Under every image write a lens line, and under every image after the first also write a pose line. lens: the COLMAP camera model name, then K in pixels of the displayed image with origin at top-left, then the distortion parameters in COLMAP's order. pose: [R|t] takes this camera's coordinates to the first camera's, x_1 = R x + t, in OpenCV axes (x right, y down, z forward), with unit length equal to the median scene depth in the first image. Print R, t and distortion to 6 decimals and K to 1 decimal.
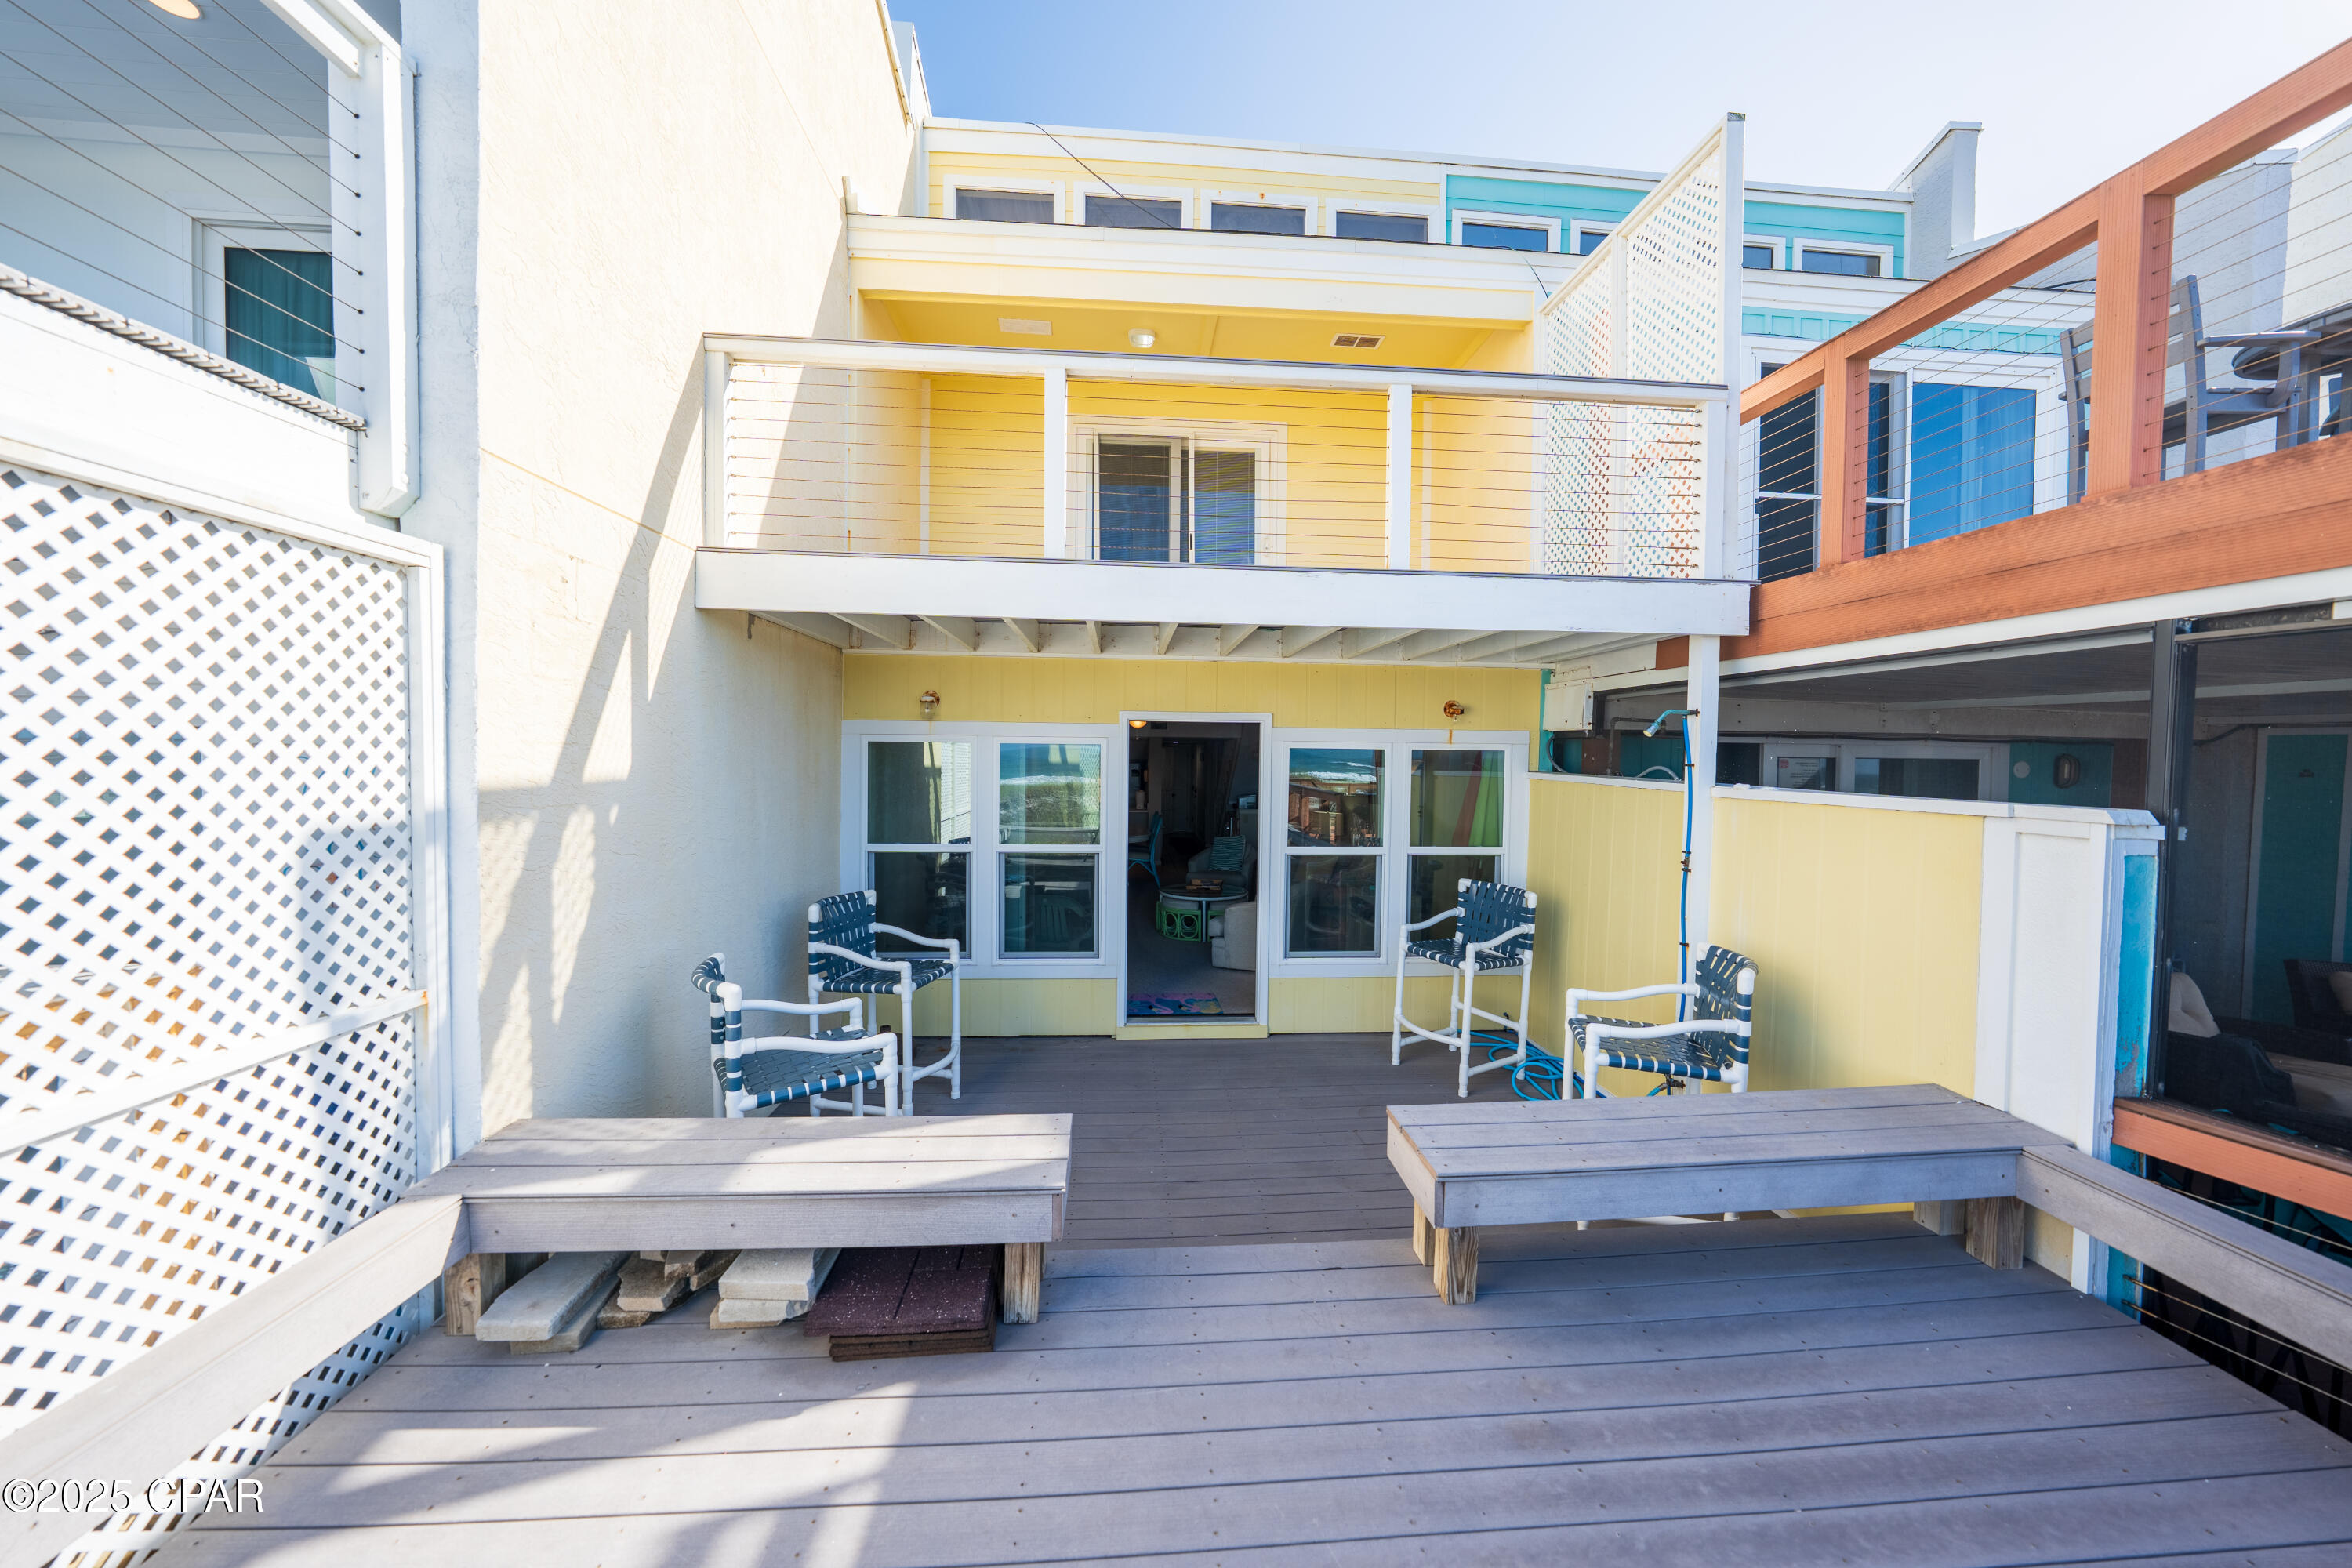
lens RADIAL K [[815.8, 0, 1180.0], [0, 815.8, 779.8], [0, 0, 1]] dist [-0.028493, 0.007015]
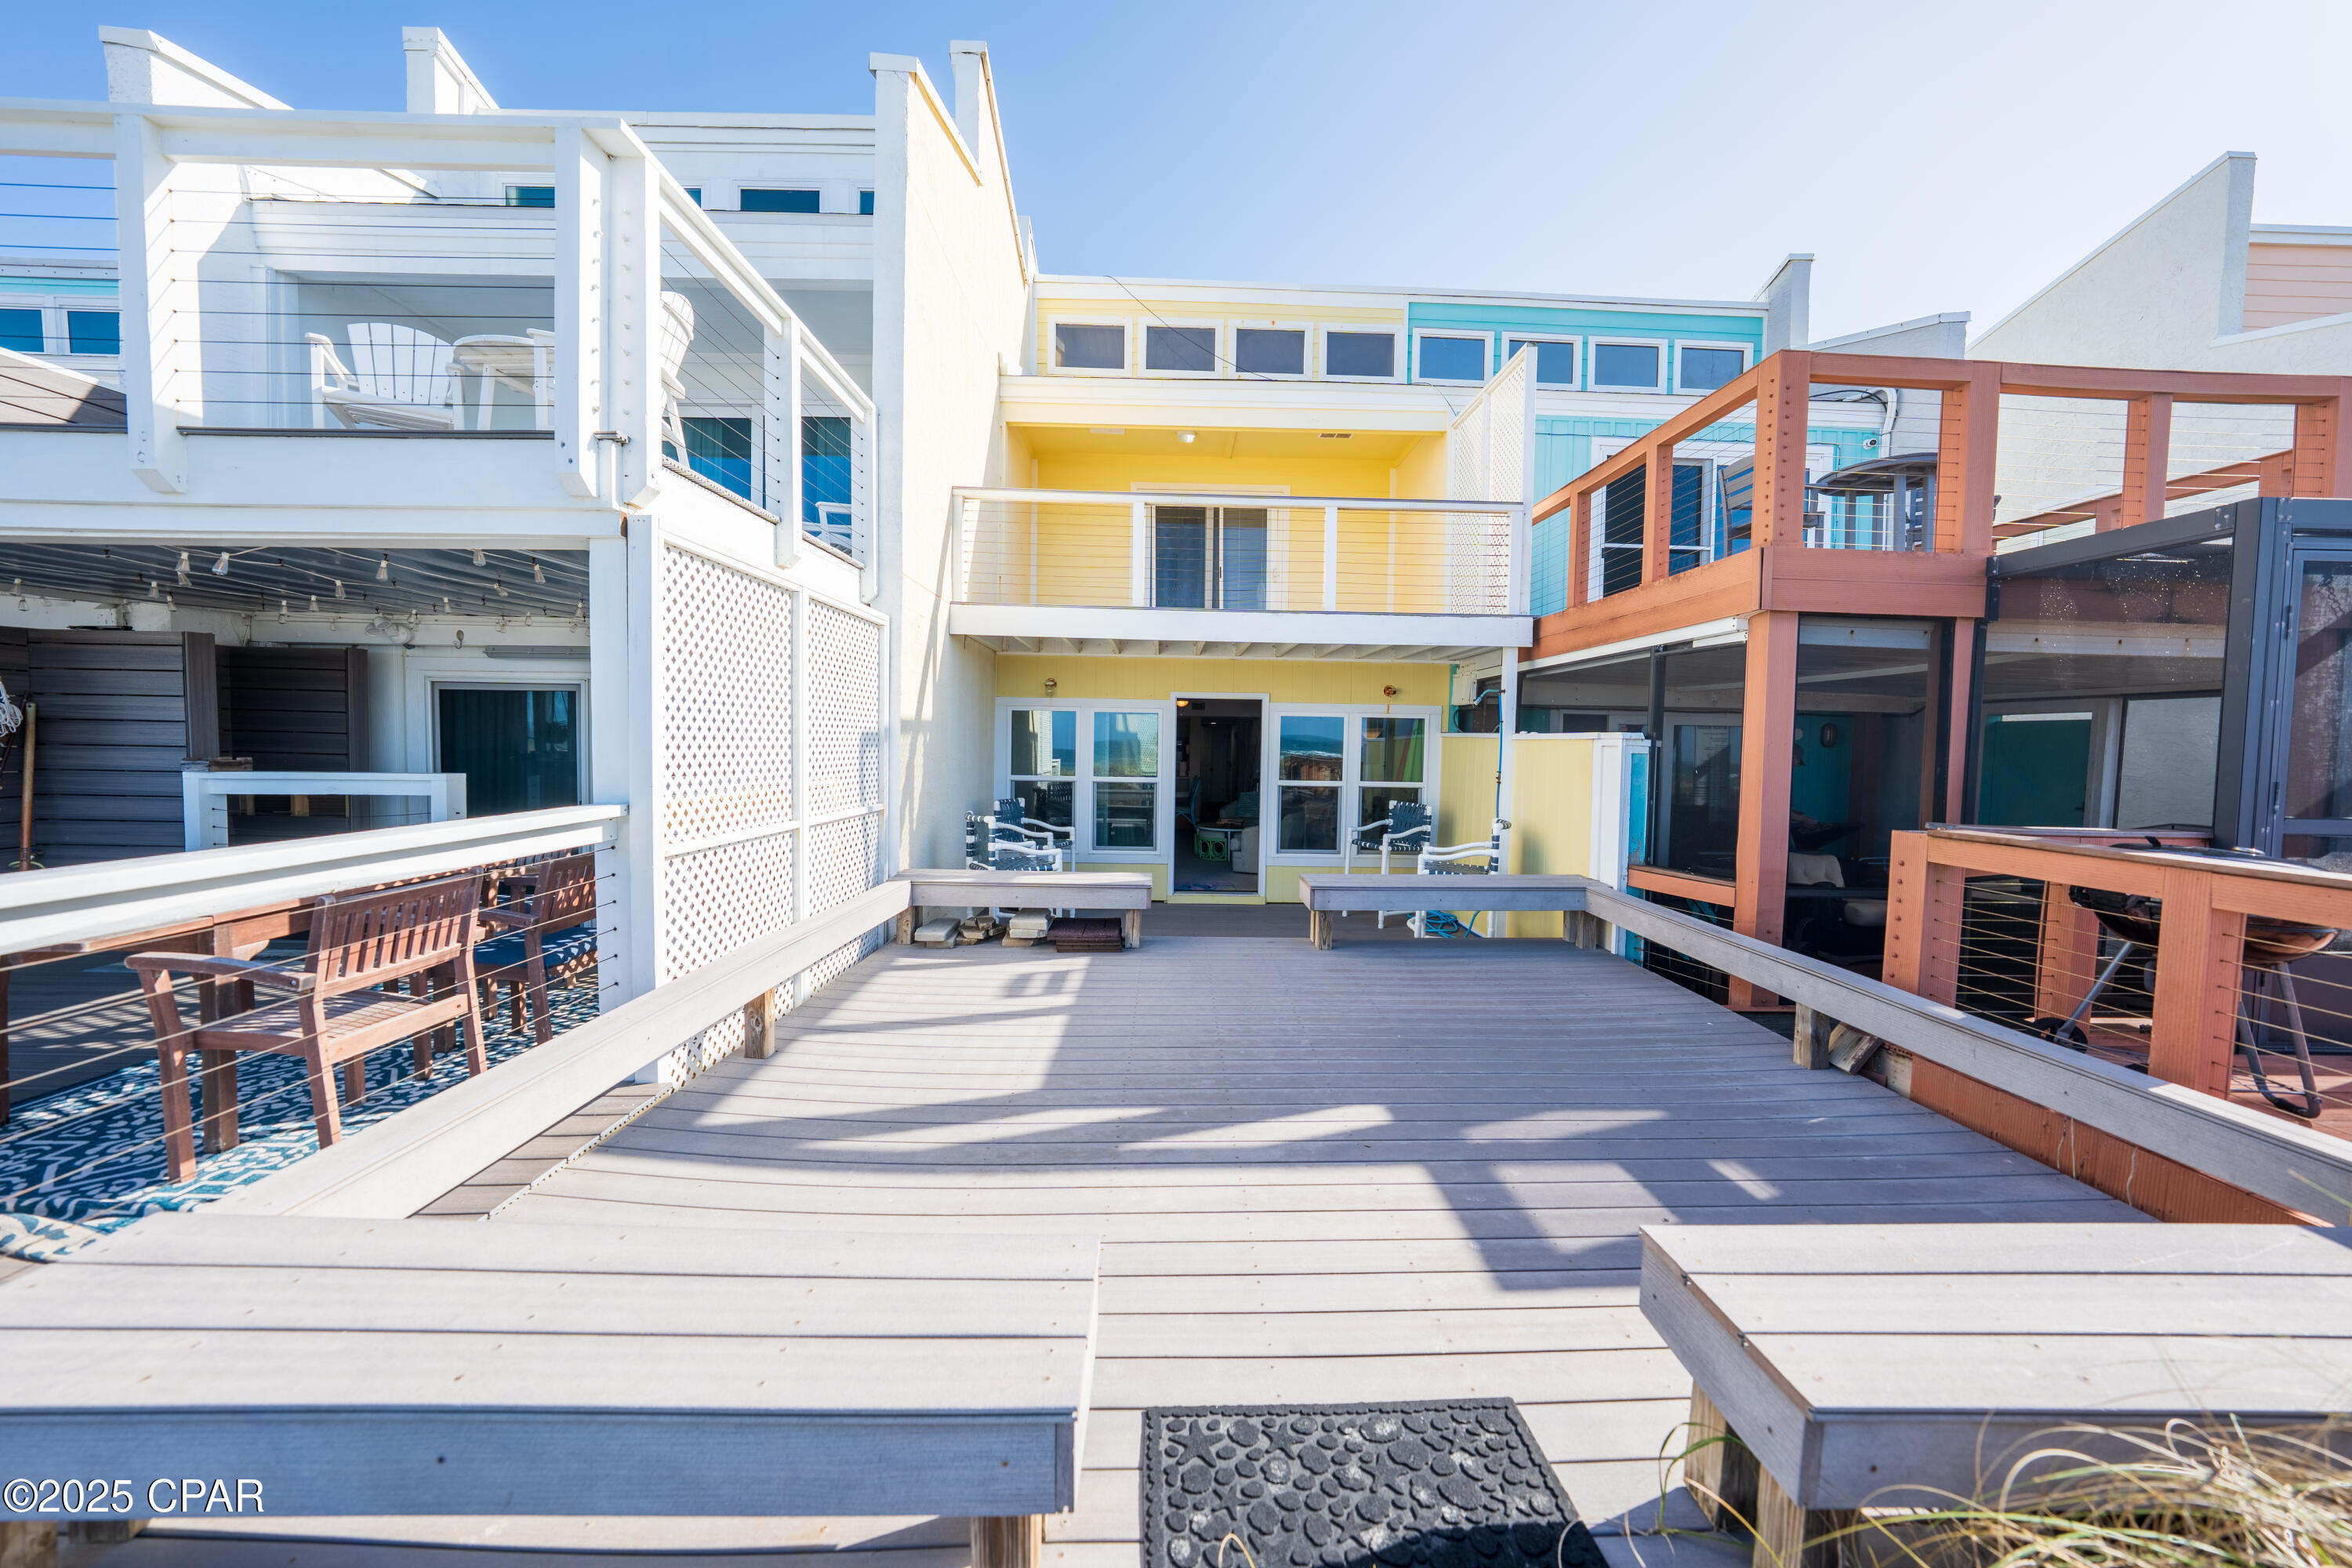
lens RADIAL K [[827.0, 0, 1191.3], [0, 827.0, 775.4], [0, 0, 1]] dist [-0.013906, 0.000030]
pose [[0.999261, 0.006102, -0.037944, 0.026258], [-0.005832, 0.999957, 0.007236, 0.064958], [0.037987, -0.007009, 0.999254, -0.583903]]
